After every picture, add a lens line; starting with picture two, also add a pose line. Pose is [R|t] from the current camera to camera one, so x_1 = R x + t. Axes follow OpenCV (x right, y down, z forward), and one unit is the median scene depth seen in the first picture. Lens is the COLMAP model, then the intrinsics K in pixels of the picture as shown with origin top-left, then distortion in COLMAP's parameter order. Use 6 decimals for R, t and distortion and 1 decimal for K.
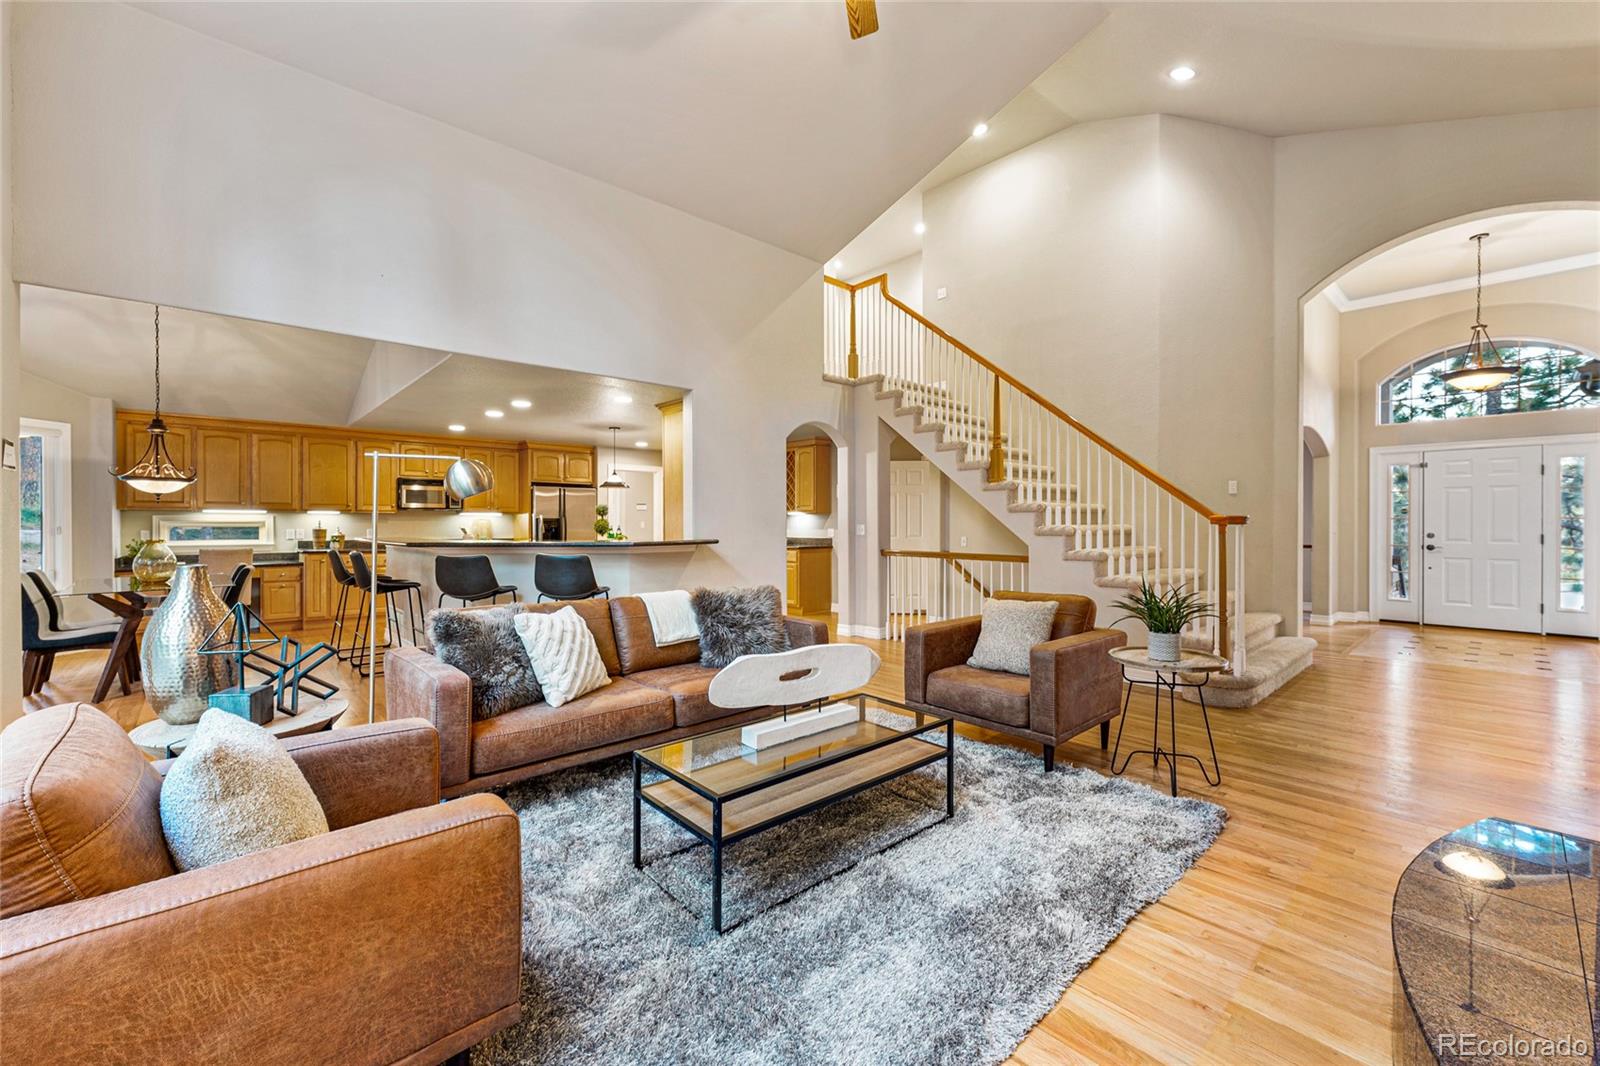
lens RADIAL K [[644.7, 0, 792.4], [0, 644.7, 525.9], [0, 0, 1]] dist [0.002393, -0.000474]
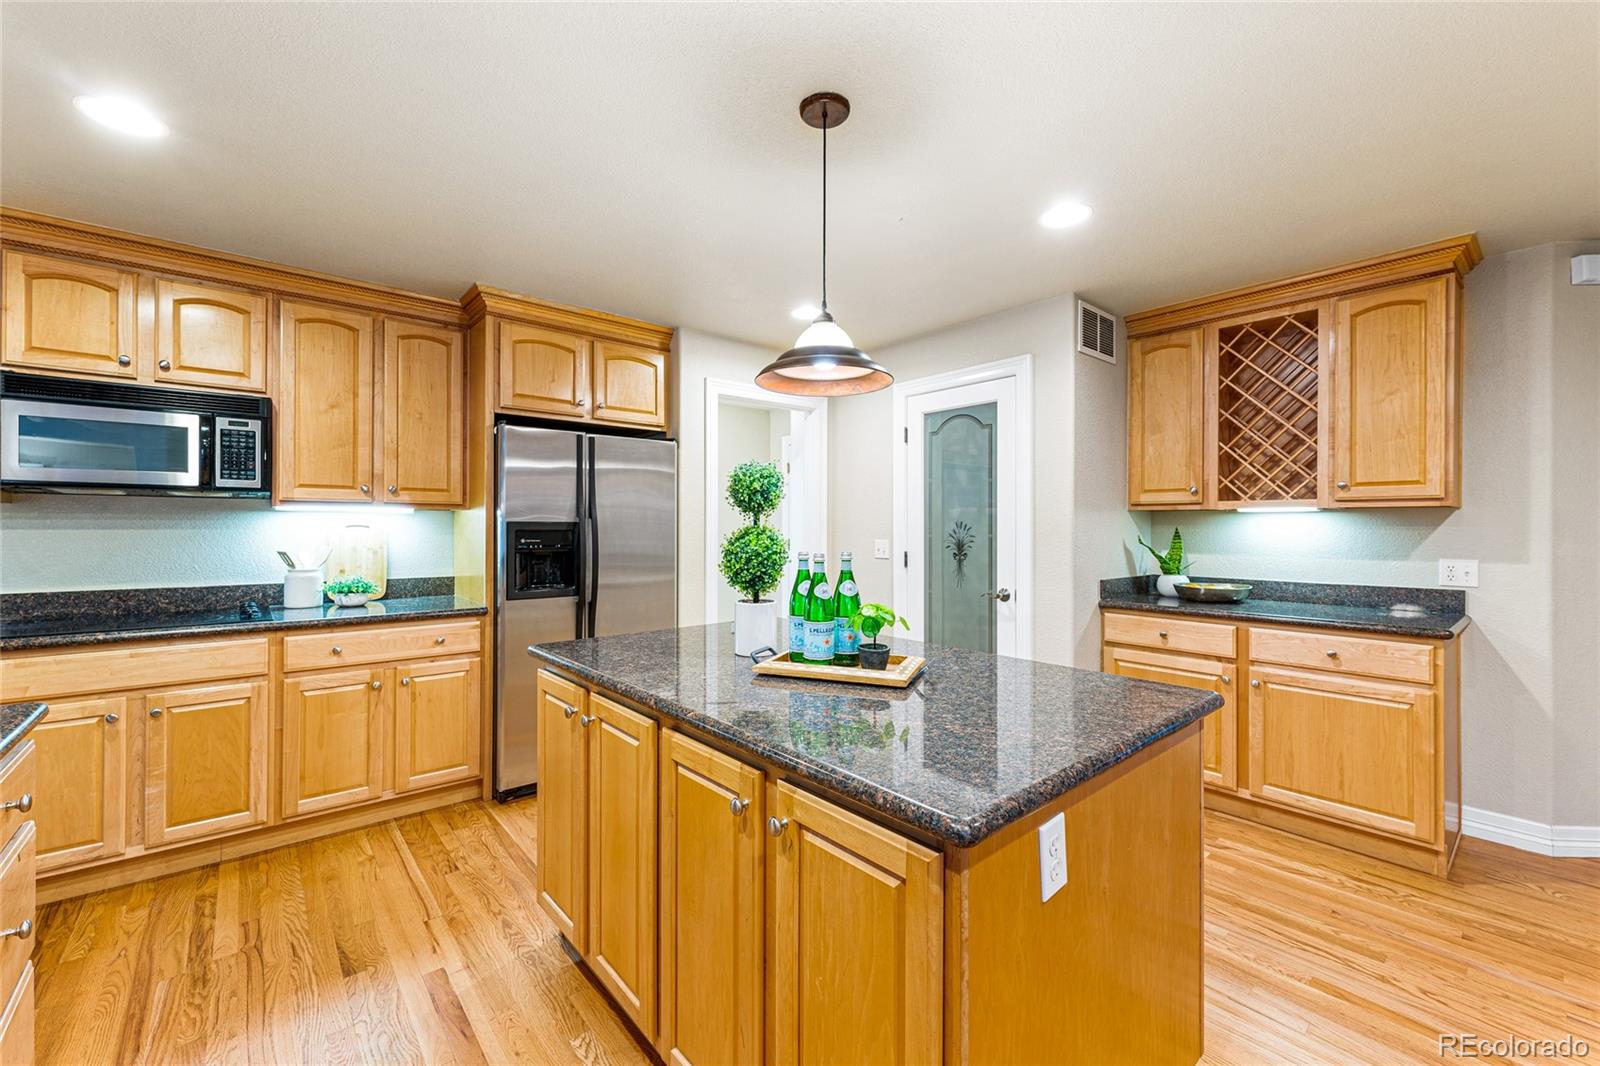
lens RADIAL K [[644.7, 0, 796.4], [0, 644.7, 526.9], [0, 0, 1]] dist [0.002393, -0.000474]
pose [[0.999463, 0.002977, -0.032644, -0.280753], [-0.003120, 0.999986, -0.004316, -0.009621], [0.032631, 0.004415, 0.999458, 0.793103]]
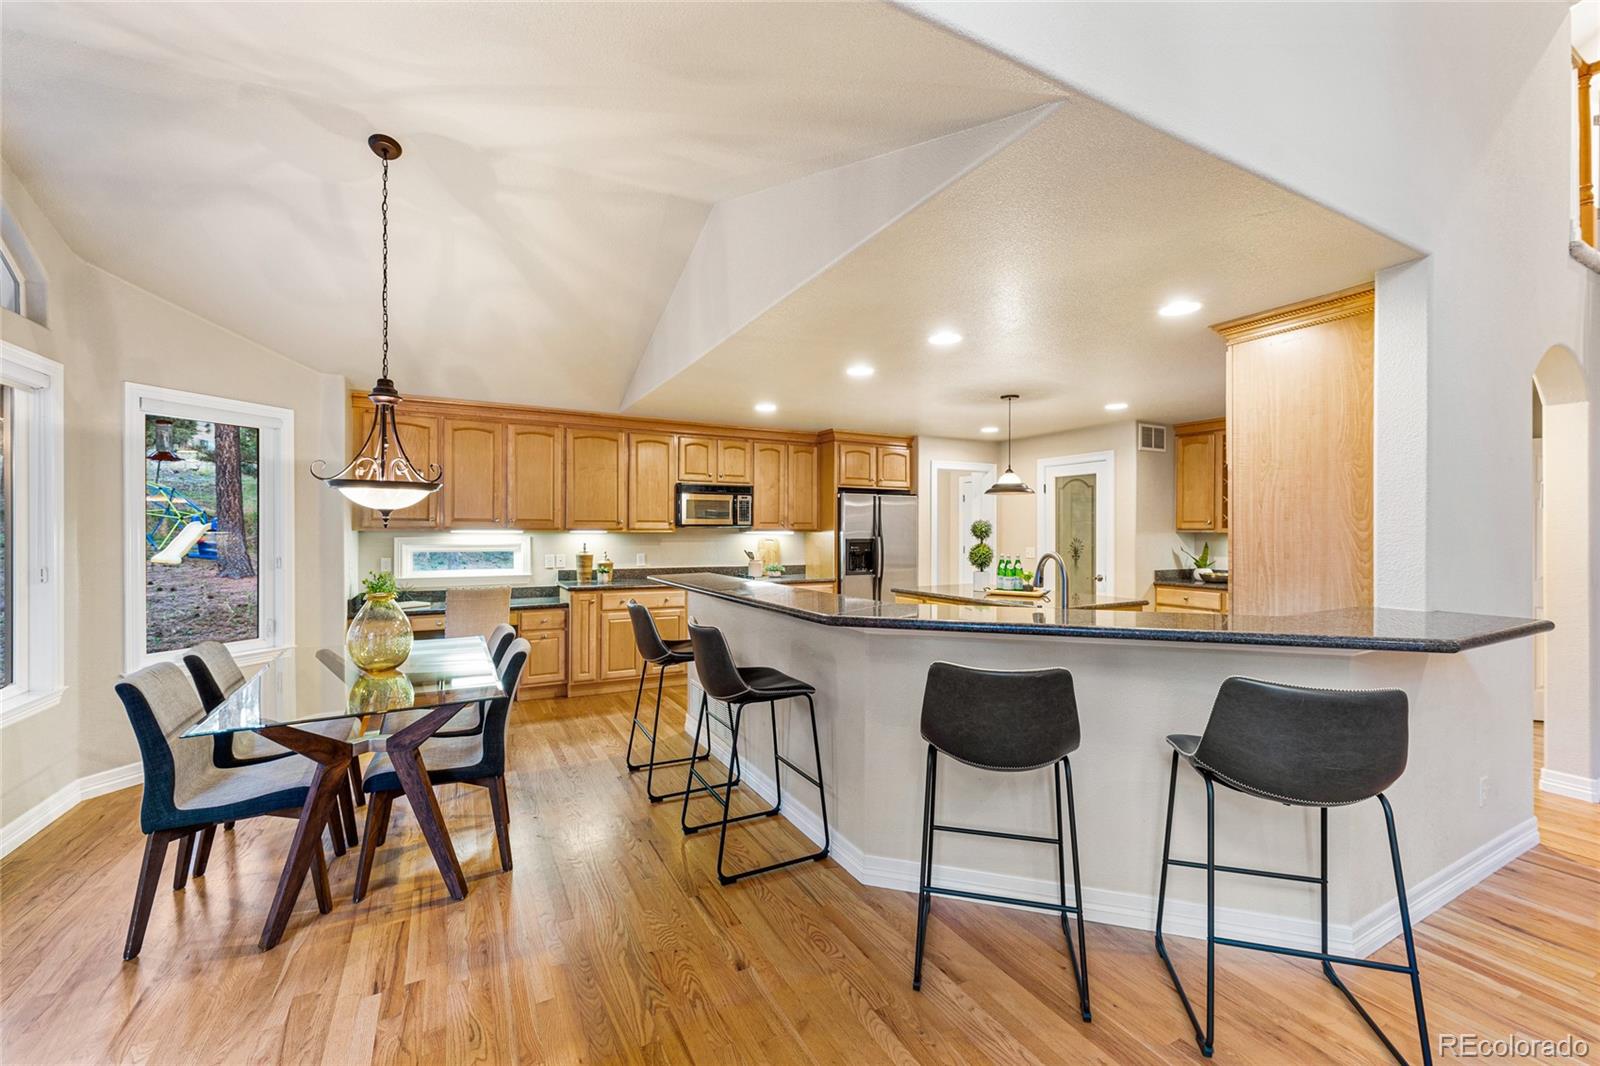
lens RADIAL K [[644.7, 0, 796.5], [0, 644.7, 532.2], [0, 0, 1]] dist [0.002393, -0.000474]
pose [[0.969859, 0.003357, -0.243646, -0.326631], [-0.003605, 0.999993, -0.000569, -0.021419], [0.243642, 0.001430, 0.969864, 0.355819]]
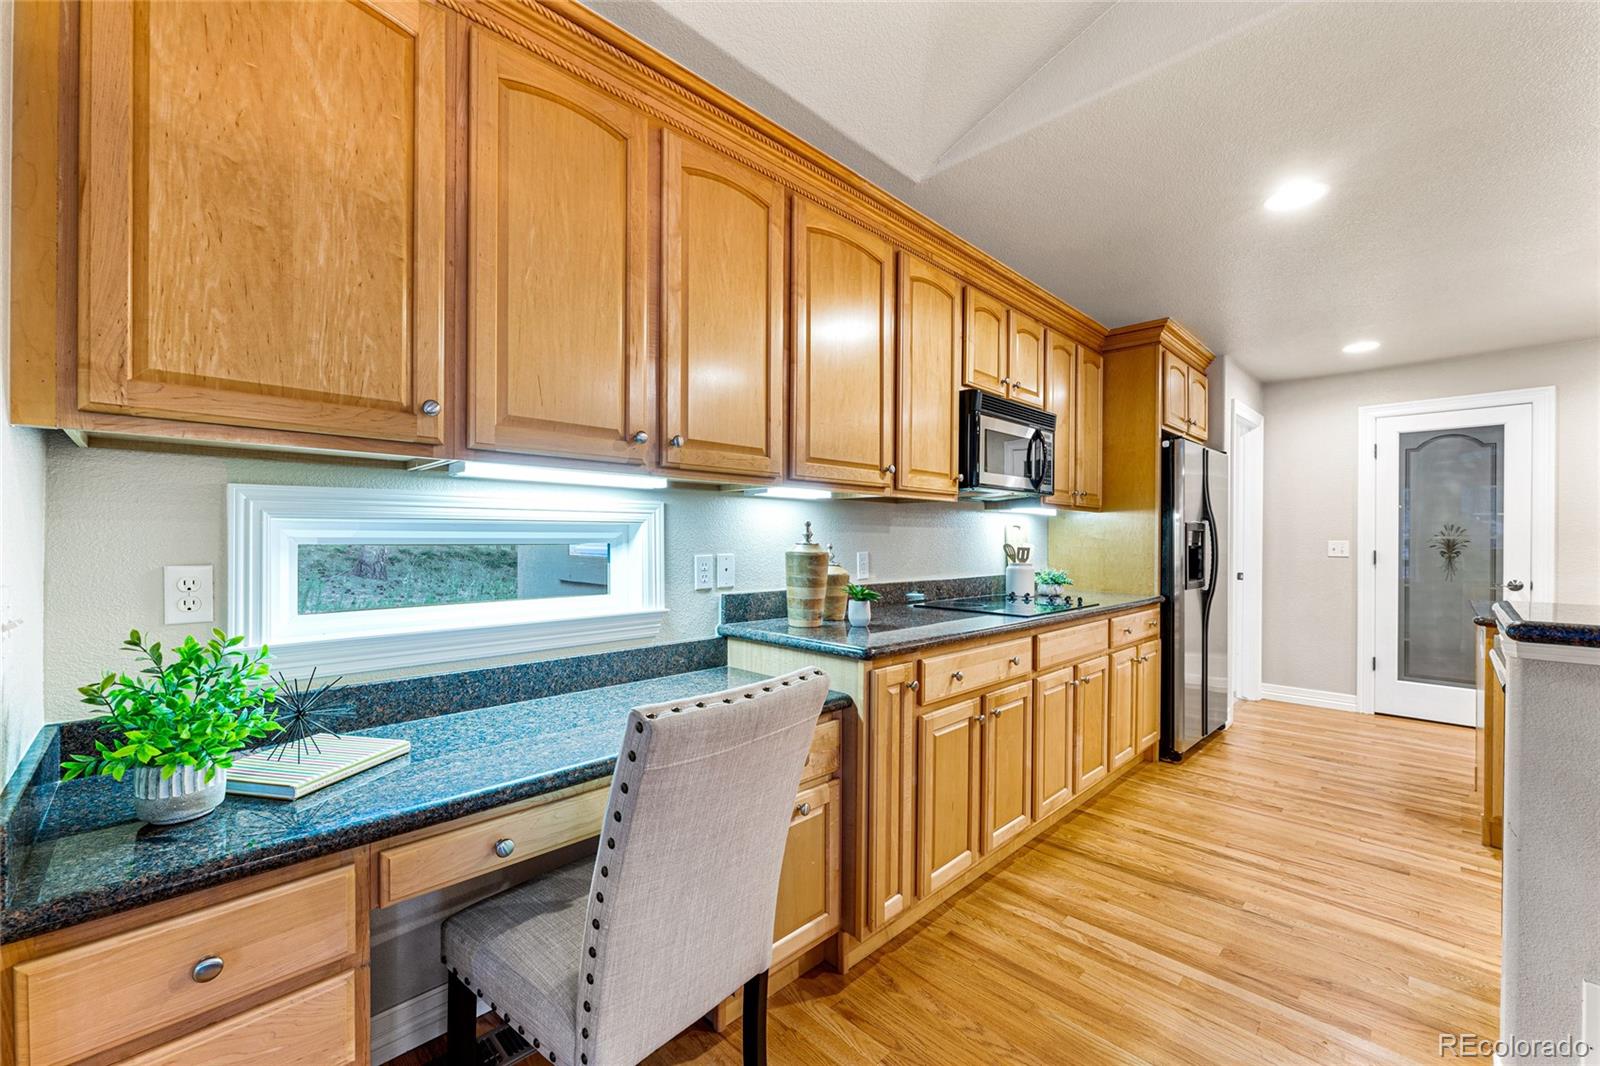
lens RADIAL K [[644.7, 0, 797.1], [0, 644.7, 539.8], [0, 0, 1]] dist [0.002393, -0.000474]
pose [[0.999193, 0.003995, 0.039978, -0.757395], [-0.003974, 0.999992, -0.000597, -0.000492], [-0.039980, 0.000437, 0.999200, 0.733339]]
